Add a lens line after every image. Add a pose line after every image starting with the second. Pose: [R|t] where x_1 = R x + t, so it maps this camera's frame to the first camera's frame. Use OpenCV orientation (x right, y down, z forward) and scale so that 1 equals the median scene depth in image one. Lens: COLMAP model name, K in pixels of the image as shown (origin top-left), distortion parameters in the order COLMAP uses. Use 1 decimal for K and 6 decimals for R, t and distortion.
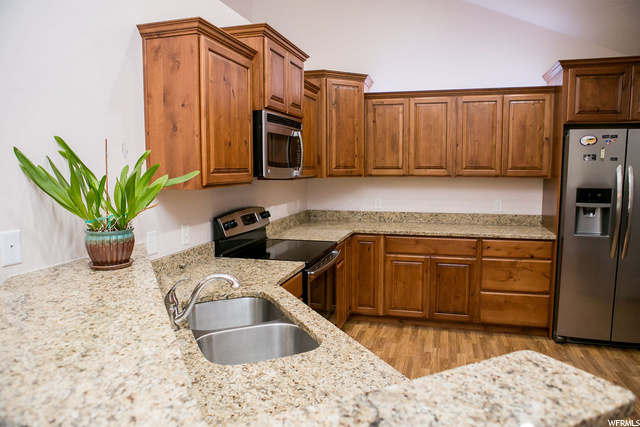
lens RADIAL K [[439.4, 0, 319.2], [0, 439.4, 213.7], [0, 0, 1]] dist [-0.106766, 0.072404]
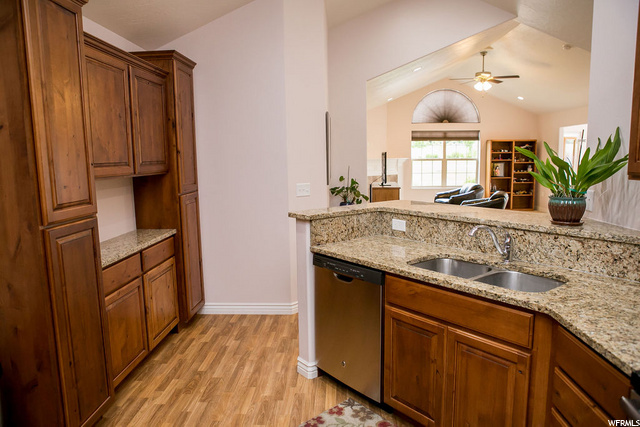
lens RADIAL K [[439.4, 0, 329.7], [0, 439.4, 213.1], [0, 0, 1]] dist [-0.106766, 0.072404]
pose [[-0.968972, 0.049692, -0.242126, 0.258098], [-0.008533, 0.972274, 0.233690, -0.100138], [0.247025, 0.228505, -0.941682, 0.944988]]
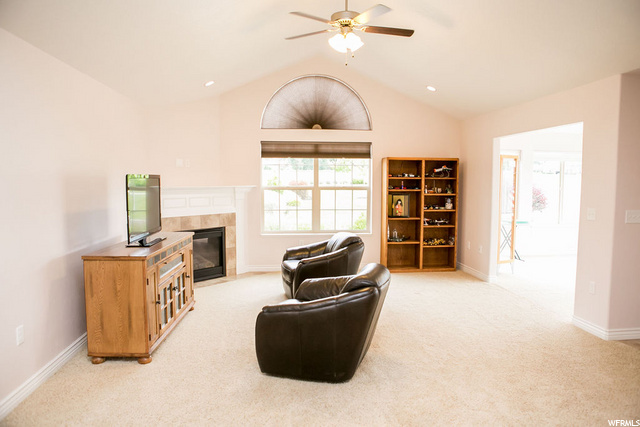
lens RADIAL K [[439.4, 0, 325.3], [0, 439.4, 213.1], [0, 0, 1]] dist [-0.106766, 0.072404]
pose [[-0.927943, 0.028054, -0.371664, -0.592206], [-0.041445, 0.983213, 0.177693, 0.004903], [0.370410, 0.180293, -0.911203, -0.026029]]
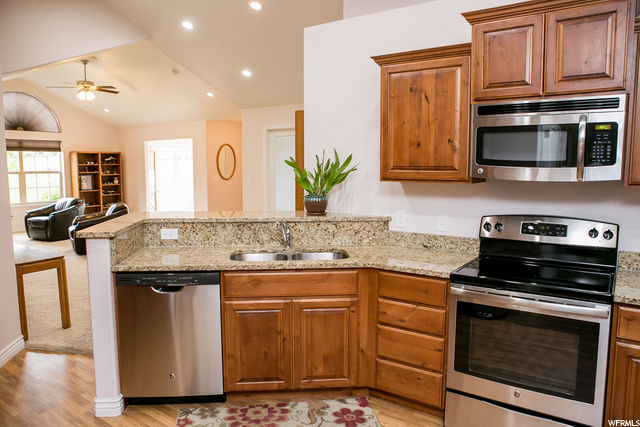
lens RADIAL K [[439.4, 0, 324.0], [0, 439.4, 214.1], [0, 0, 1]] dist [-0.106766, 0.072404]
pose [[-0.307067, 0.107875, -0.945554, 0.631670], [-0.103613, 0.983859, 0.145893, -0.079427], [0.946031, 0.142771, -0.290934, 0.732031]]
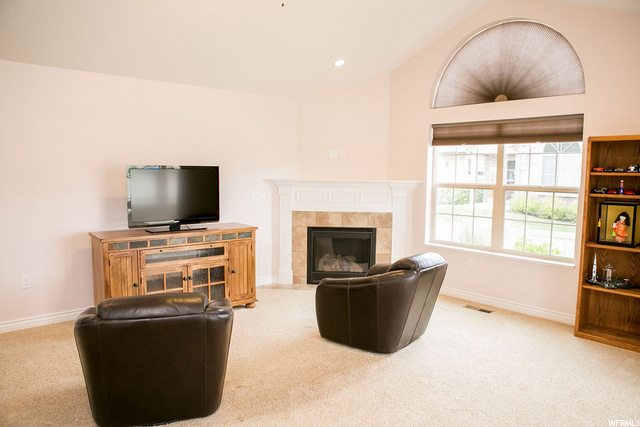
lens RADIAL K [[439.4, 0, 347.7], [0, 439.4, 214.8], [0, 0, 1]] dist [-0.106766, 0.072404]
pose [[-0.860955, -0.059957, 0.505135, -1.533633], [0.041555, 0.981420, 0.187316, 0.056462], [-0.506981, 0.182262, -0.842467, -0.451812]]
